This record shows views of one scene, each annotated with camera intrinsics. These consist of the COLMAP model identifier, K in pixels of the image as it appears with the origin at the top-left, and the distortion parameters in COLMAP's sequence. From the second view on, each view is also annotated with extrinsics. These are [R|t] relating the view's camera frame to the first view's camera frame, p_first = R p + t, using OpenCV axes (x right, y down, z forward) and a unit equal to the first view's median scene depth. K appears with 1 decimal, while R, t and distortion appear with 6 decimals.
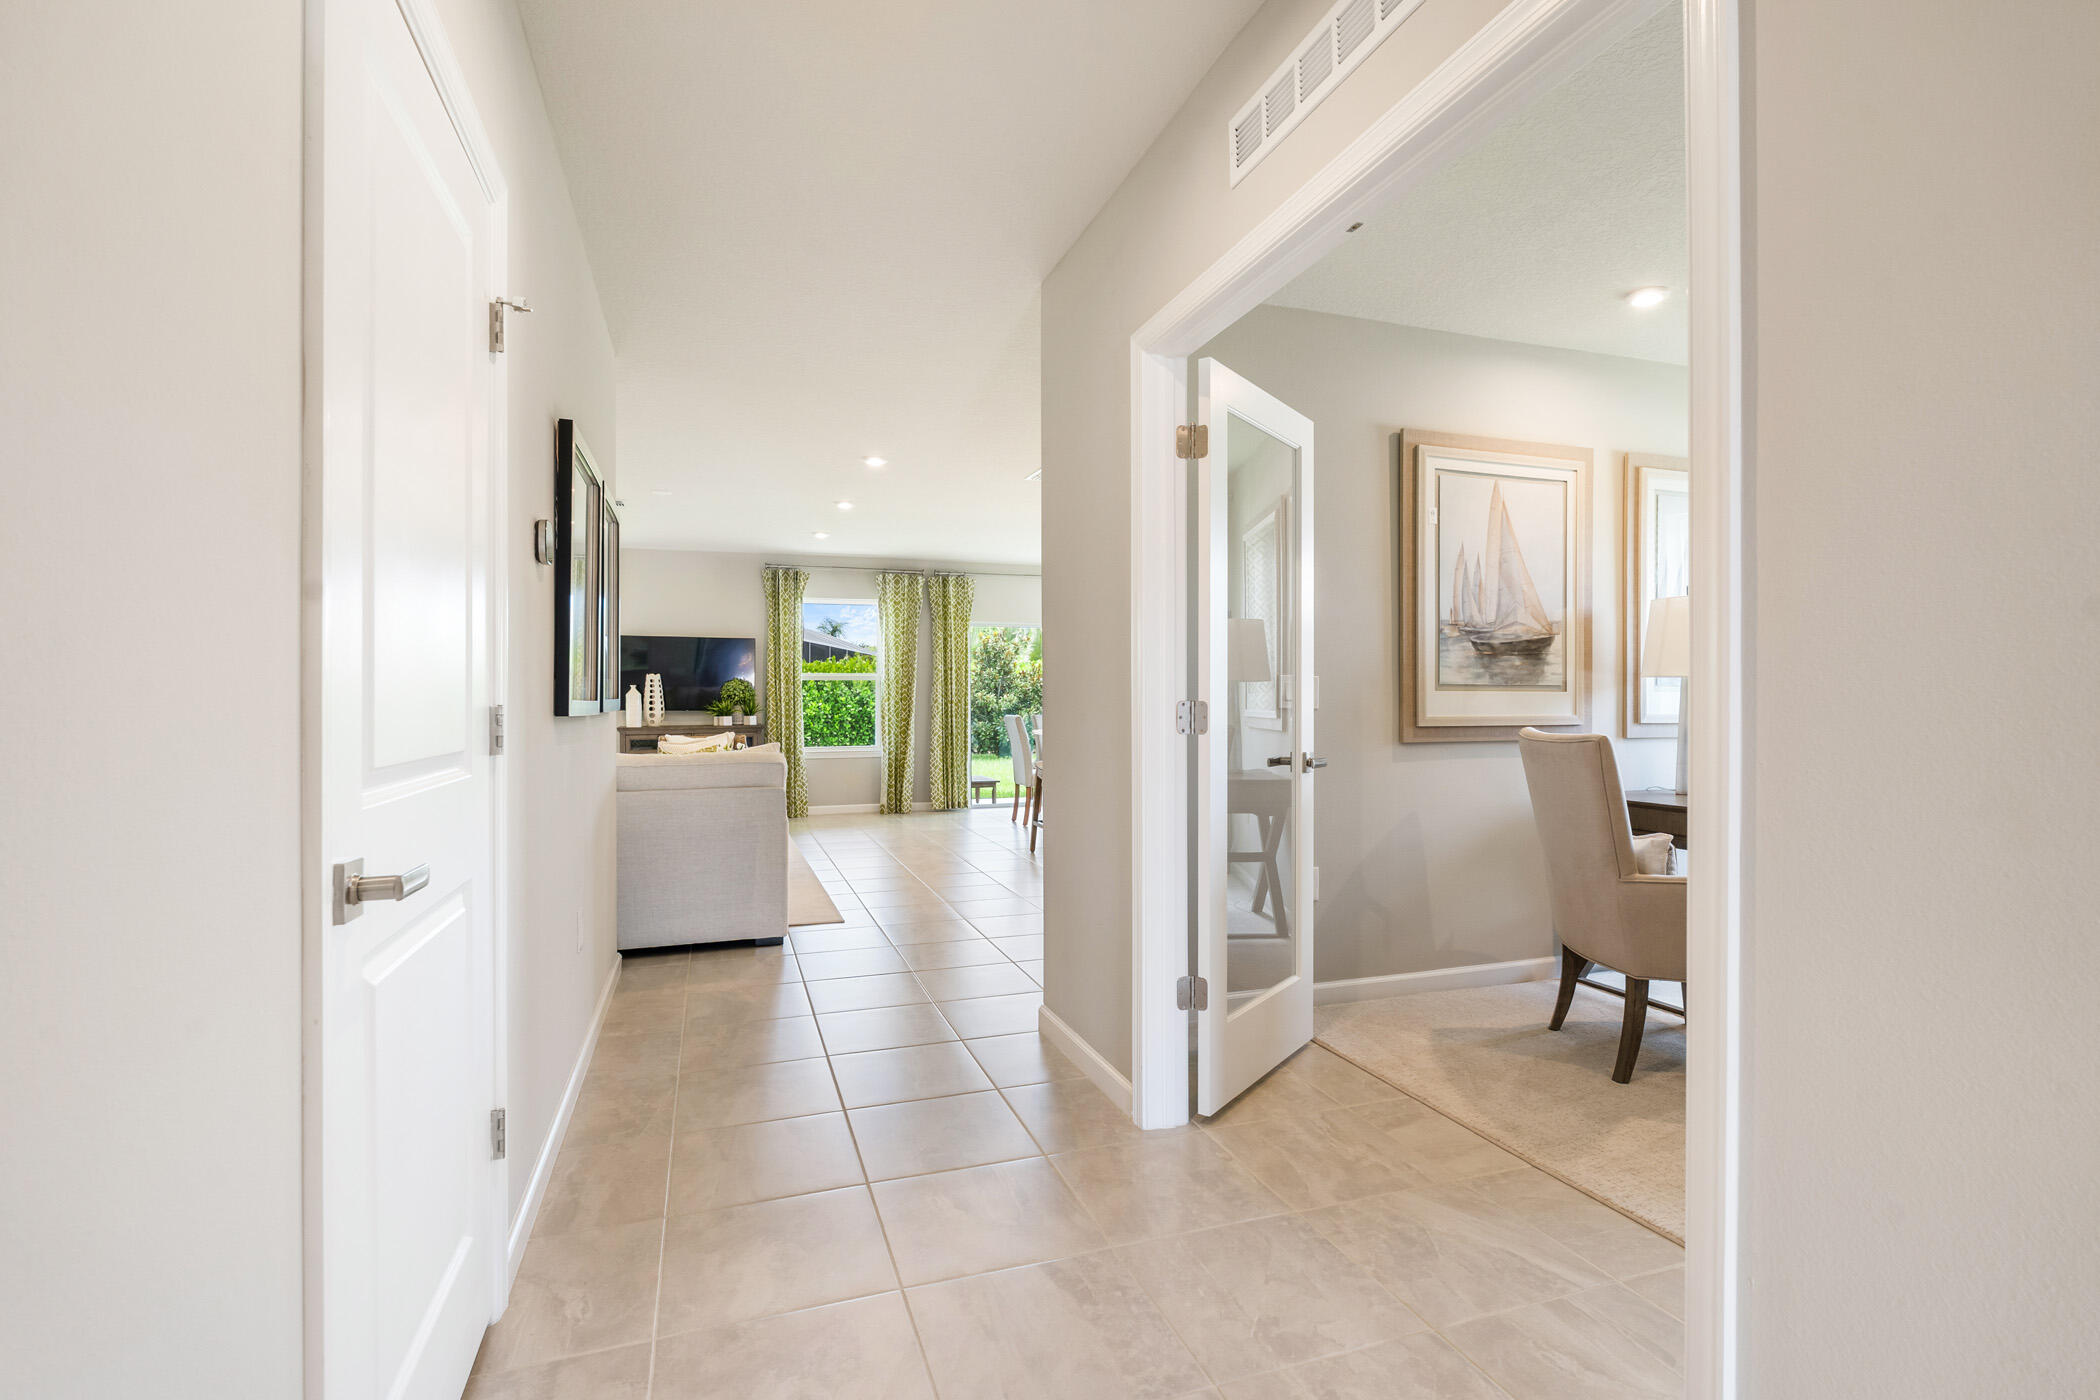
lens RADIAL K [[995.0, 0, 1057.5], [0, 995.0, 702.1], [0, 0, 1]] dist [-0.002692, 0.000217]
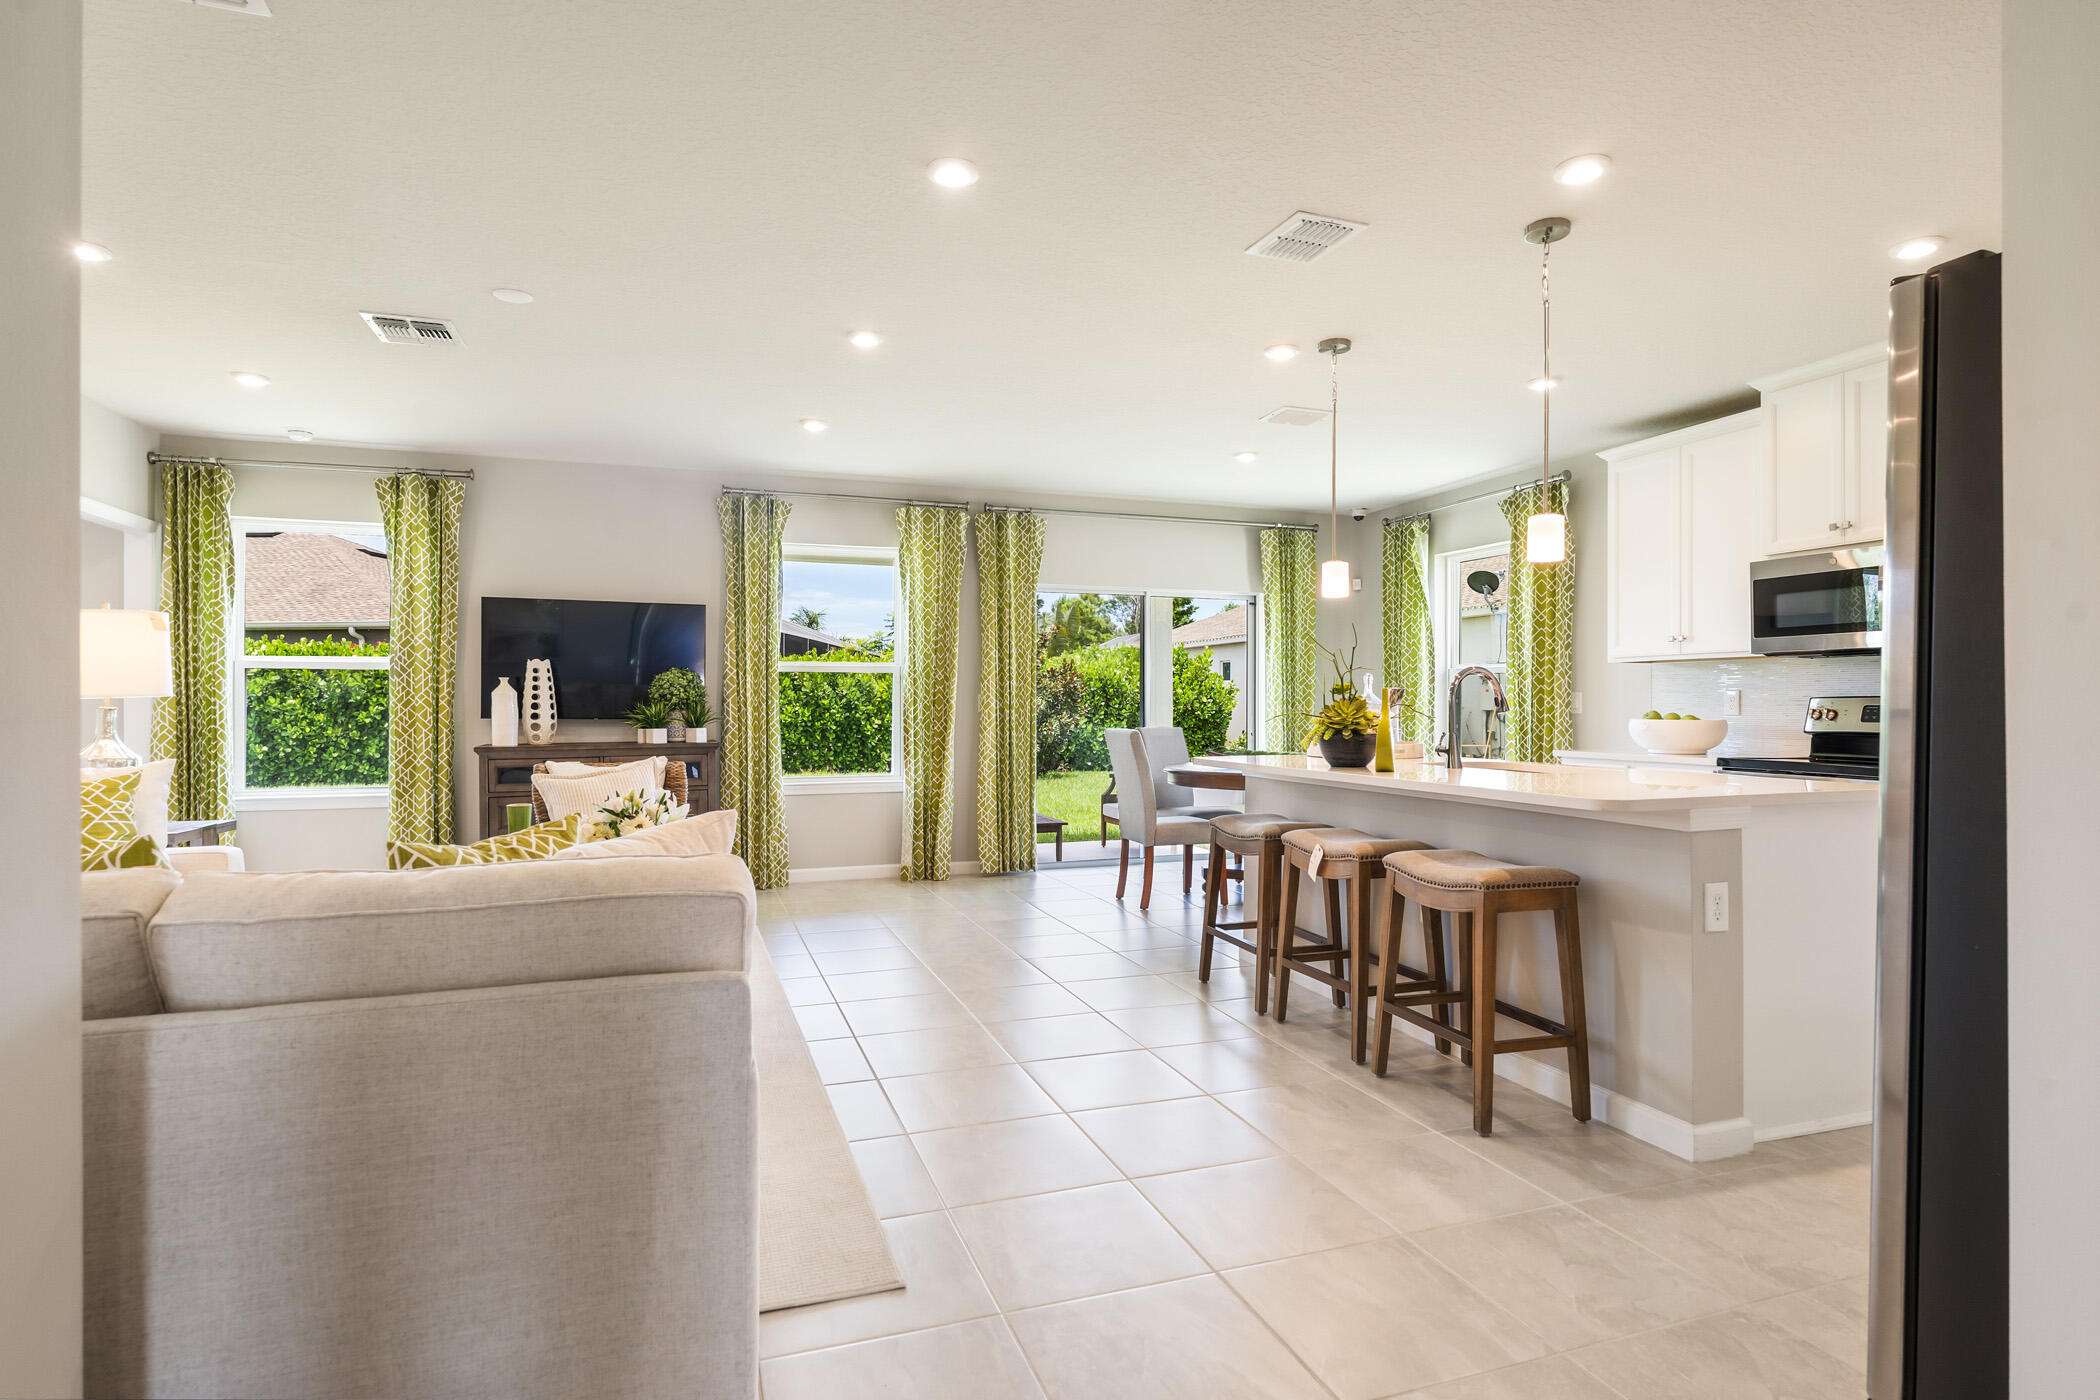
lens RADIAL K [[1084.2, 0, 1056.1], [0, 1084.2, 697.8], [0, 0, 1]] dist [-0.001753, -0.000493]
pose [[0.999984, 0.003015, 0.004888, -0.096559], [-0.002975, 0.999962, -0.008198, -0.000101], [-0.004912, 0.008183, 0.999954, 0.354111]]
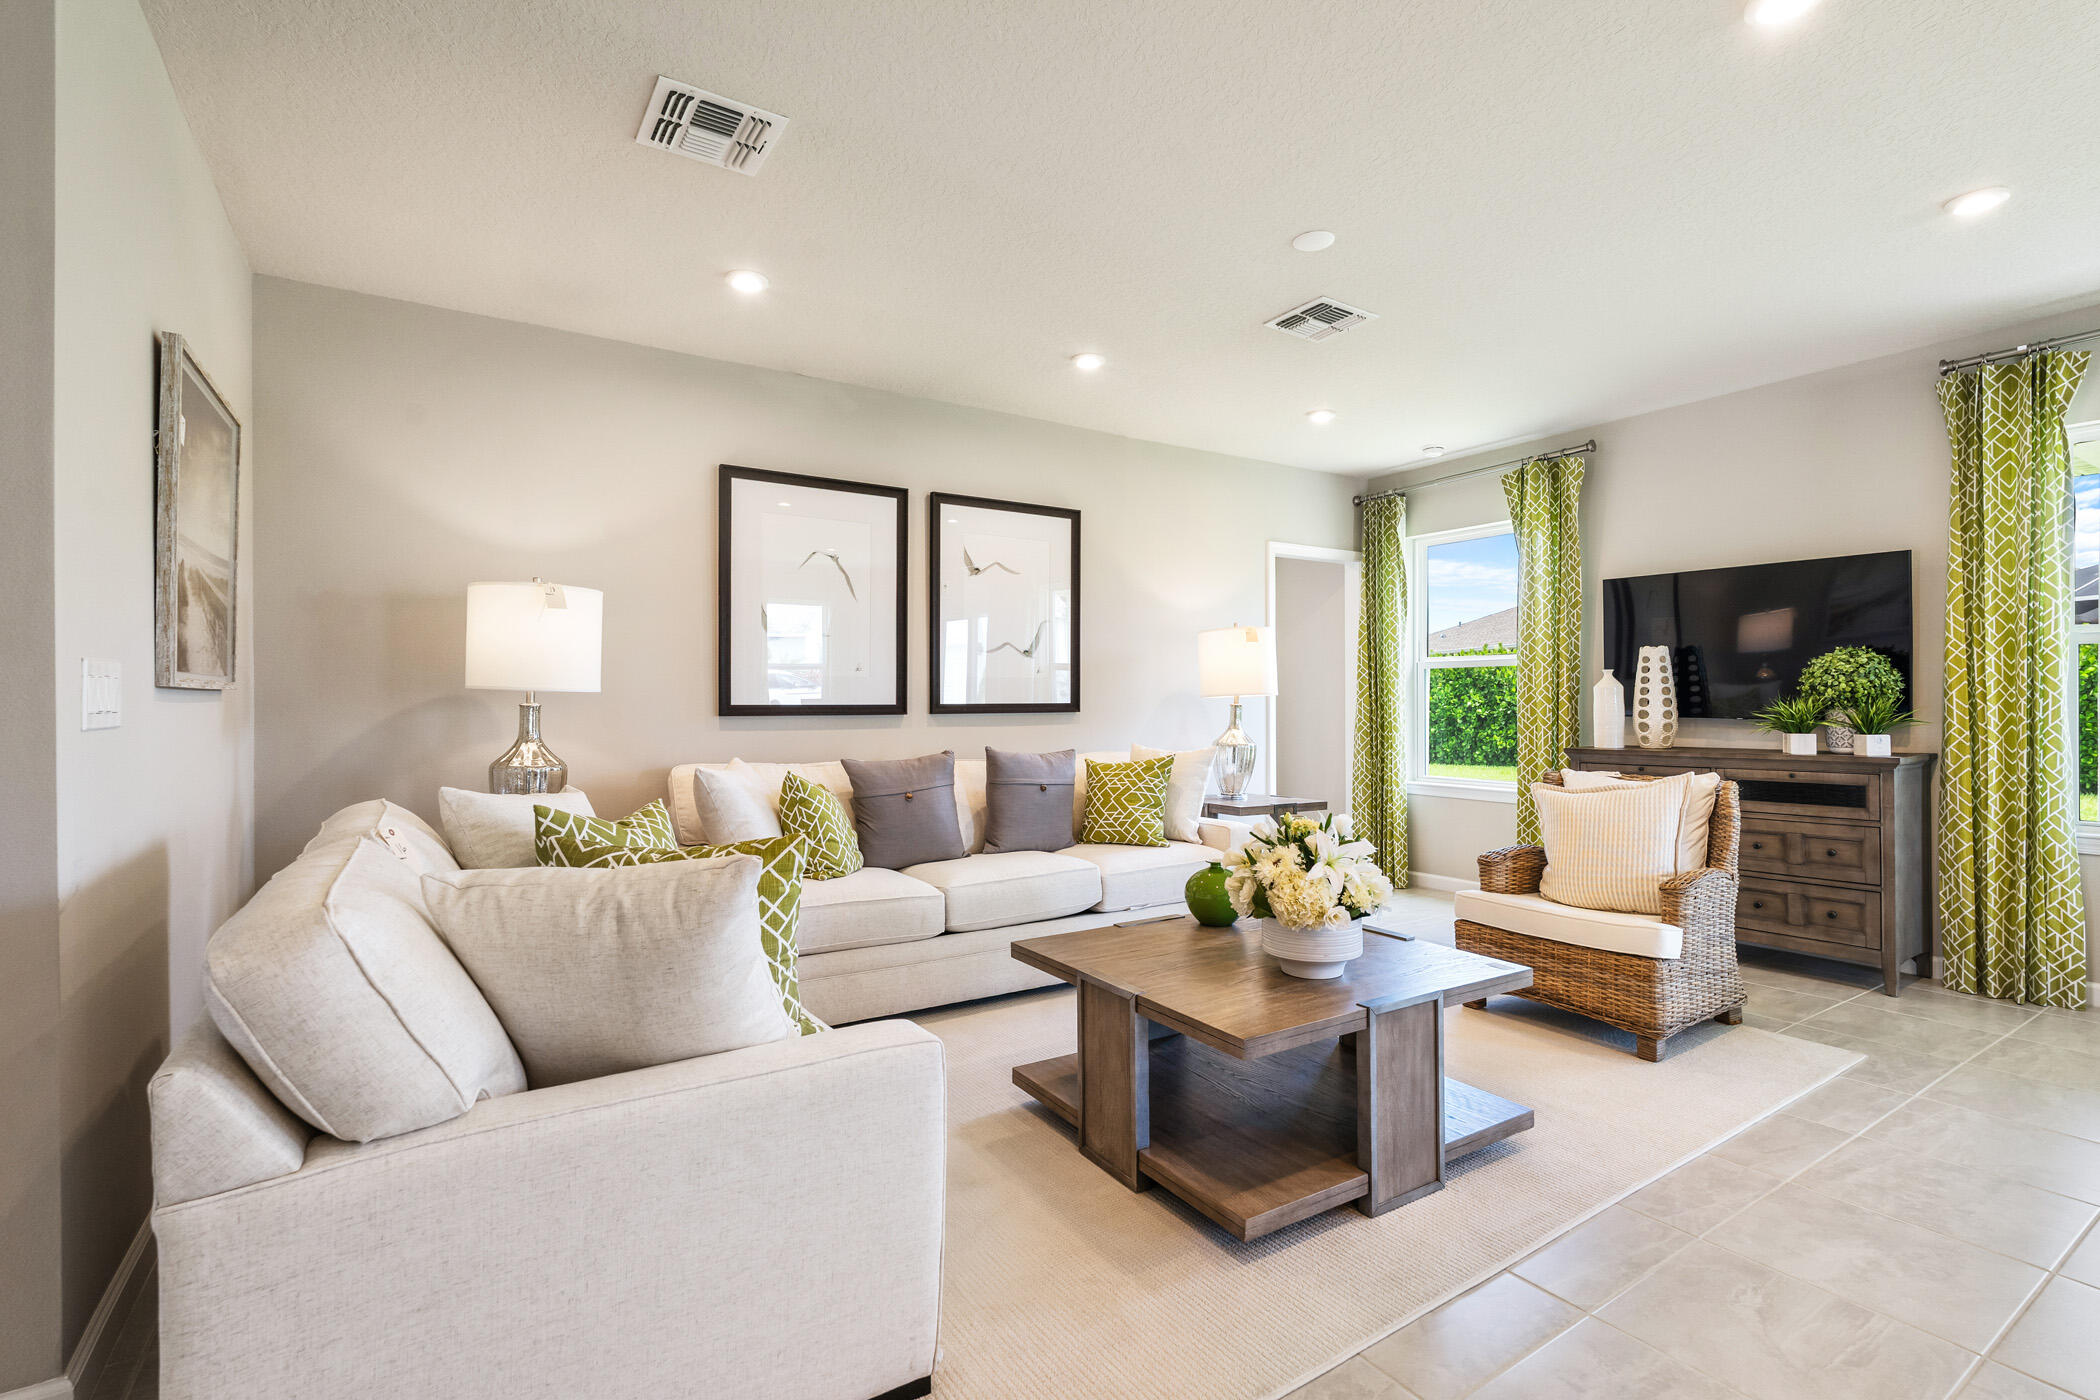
lens RADIAL K [[955.2, 0, 1058.6], [0, 955.2, 704.6], [0, 0, 1]] dist [-0.002444, -0.000710]
pose [[0.244273, 0.005784, -0.969689, -0.002261], [0.001277, 0.999979, 0.006286, -0.001949], [0.969706, -0.002774, 0.244261, 0.627448]]
